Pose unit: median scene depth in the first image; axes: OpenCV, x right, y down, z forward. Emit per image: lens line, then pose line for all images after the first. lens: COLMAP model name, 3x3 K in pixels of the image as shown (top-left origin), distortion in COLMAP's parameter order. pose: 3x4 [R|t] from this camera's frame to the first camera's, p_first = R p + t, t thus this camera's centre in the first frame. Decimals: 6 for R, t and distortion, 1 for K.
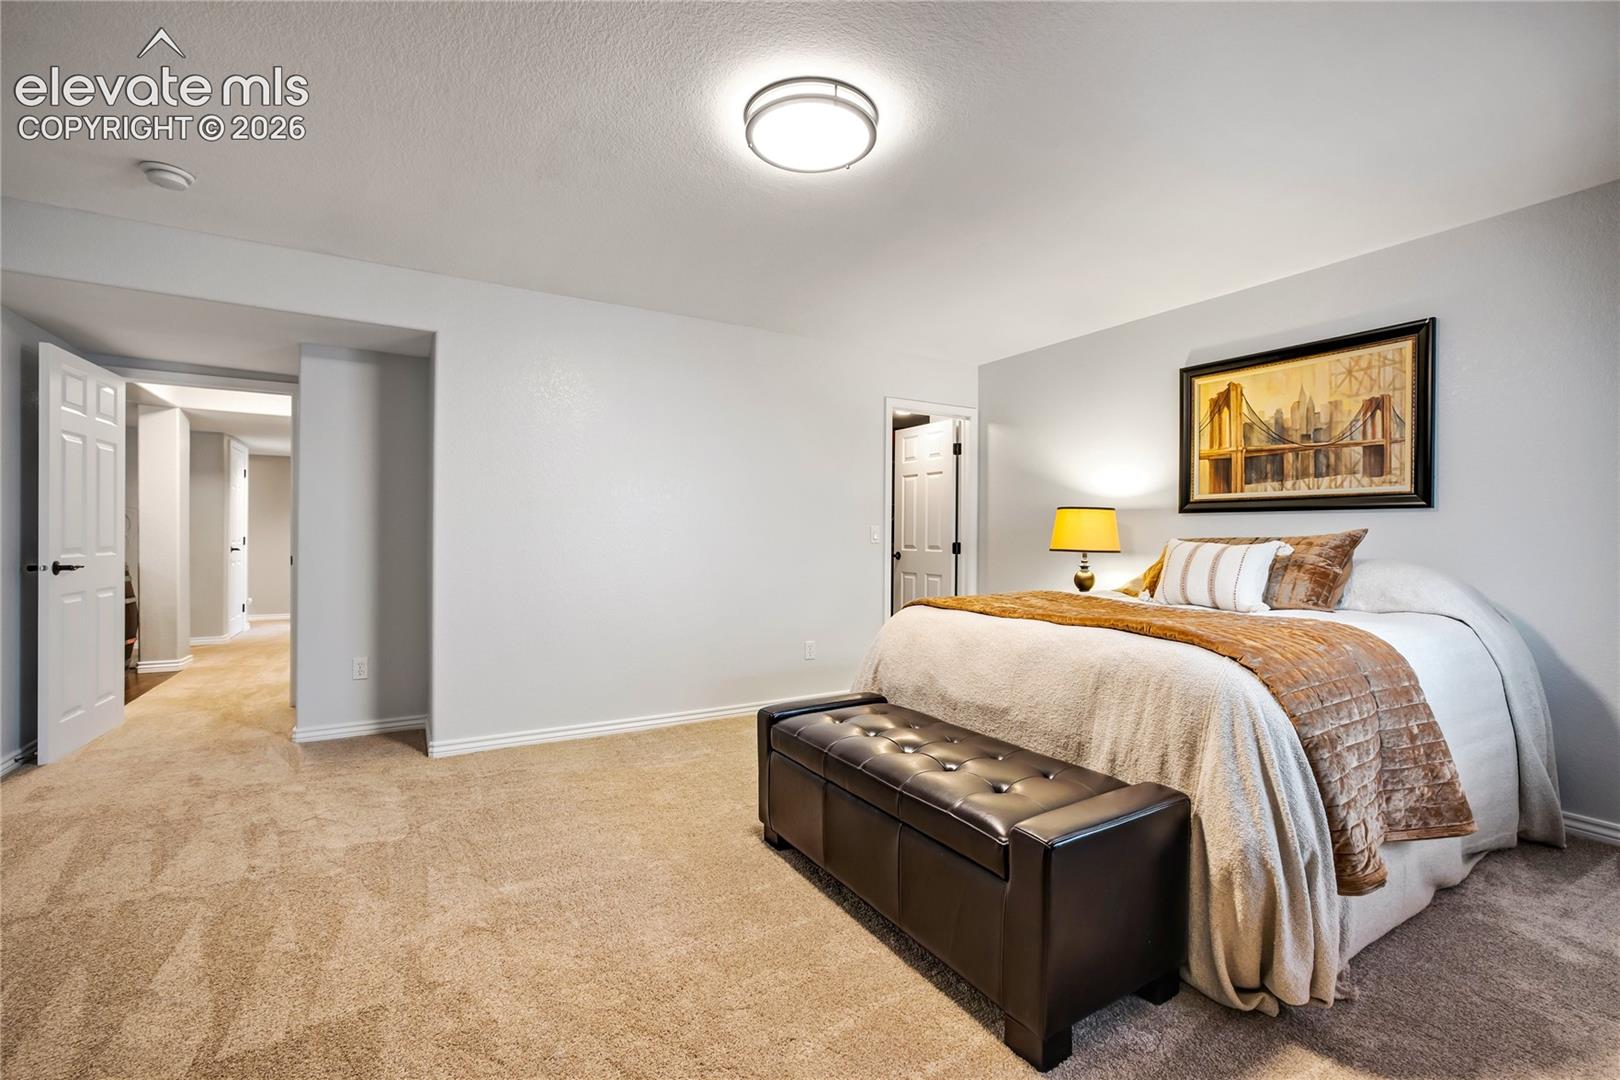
lens RADIAL K [[693.9, 0, 806.2], [0, 693.9, 540.7], [0, 0, 1]] dist [-0.023717, 0.007943]
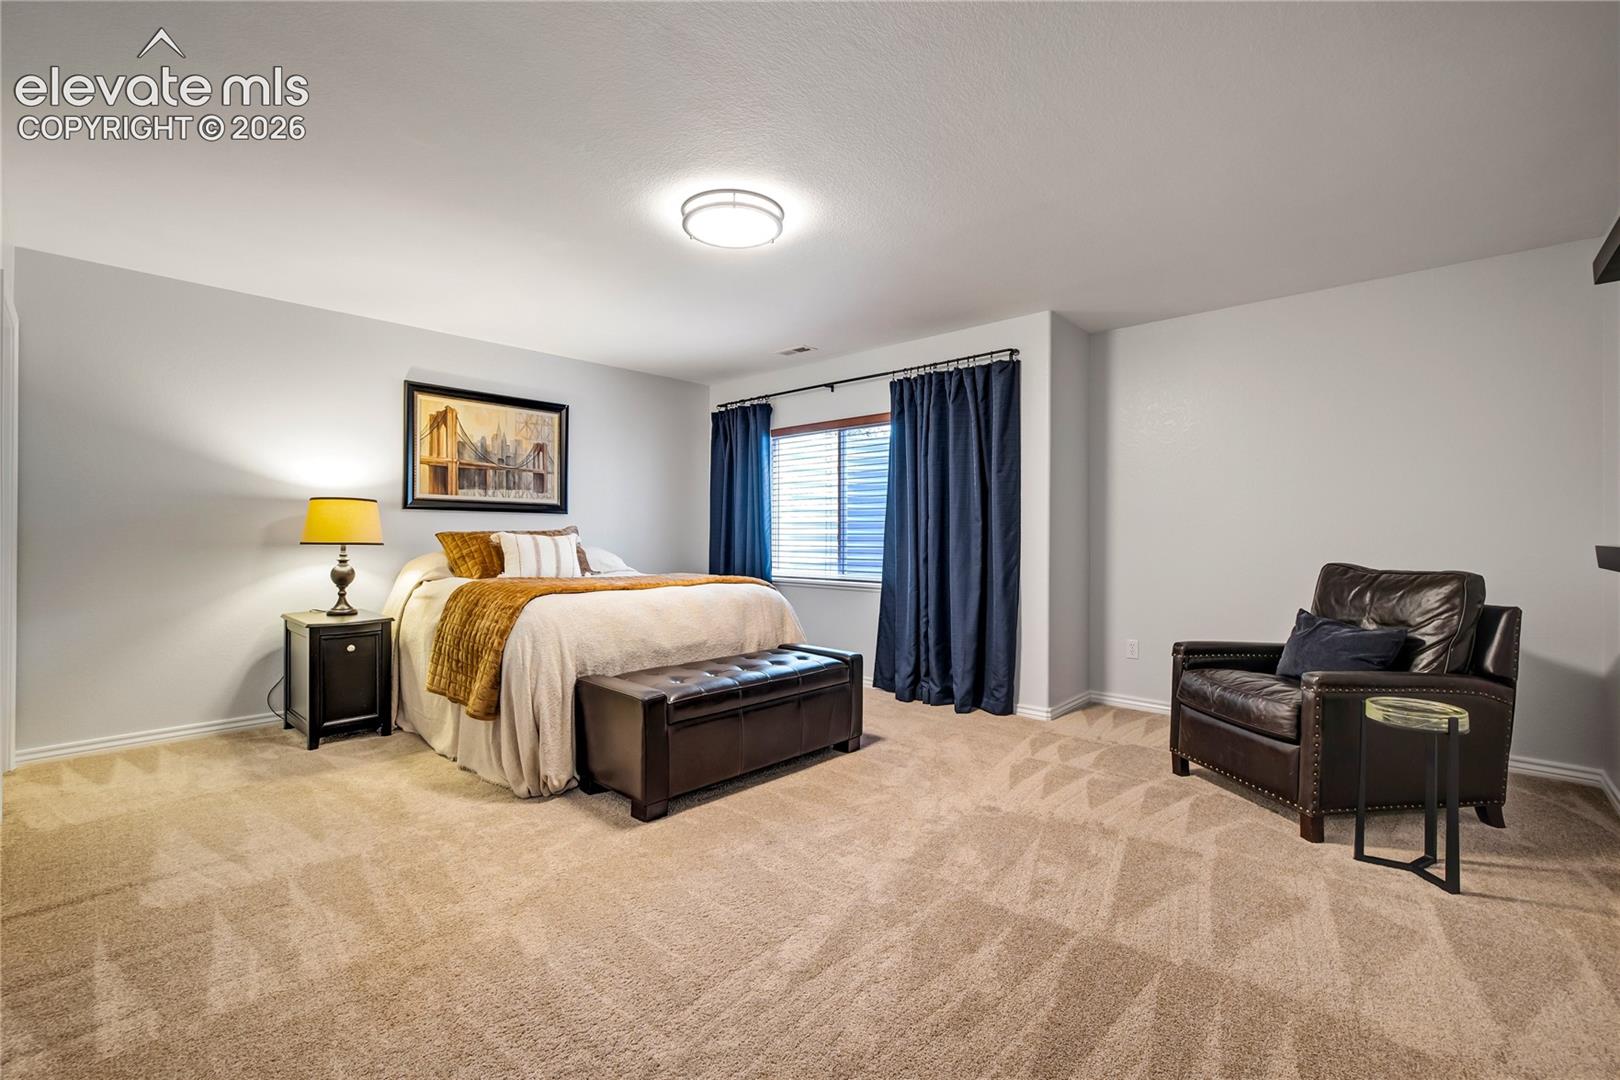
lens RADIAL K [[693.9, 0, 806.3], [0, 693.9, 537.4], [0, 0, 1]] dist [-0.023717, 0.007943]
pose [[-0.266574, -0.006764, 0.963791, -0.790461], [-0.000218, 0.999976, 0.006957, -0.001214], [-0.963814, 0.001645, -0.266569, 0.737176]]
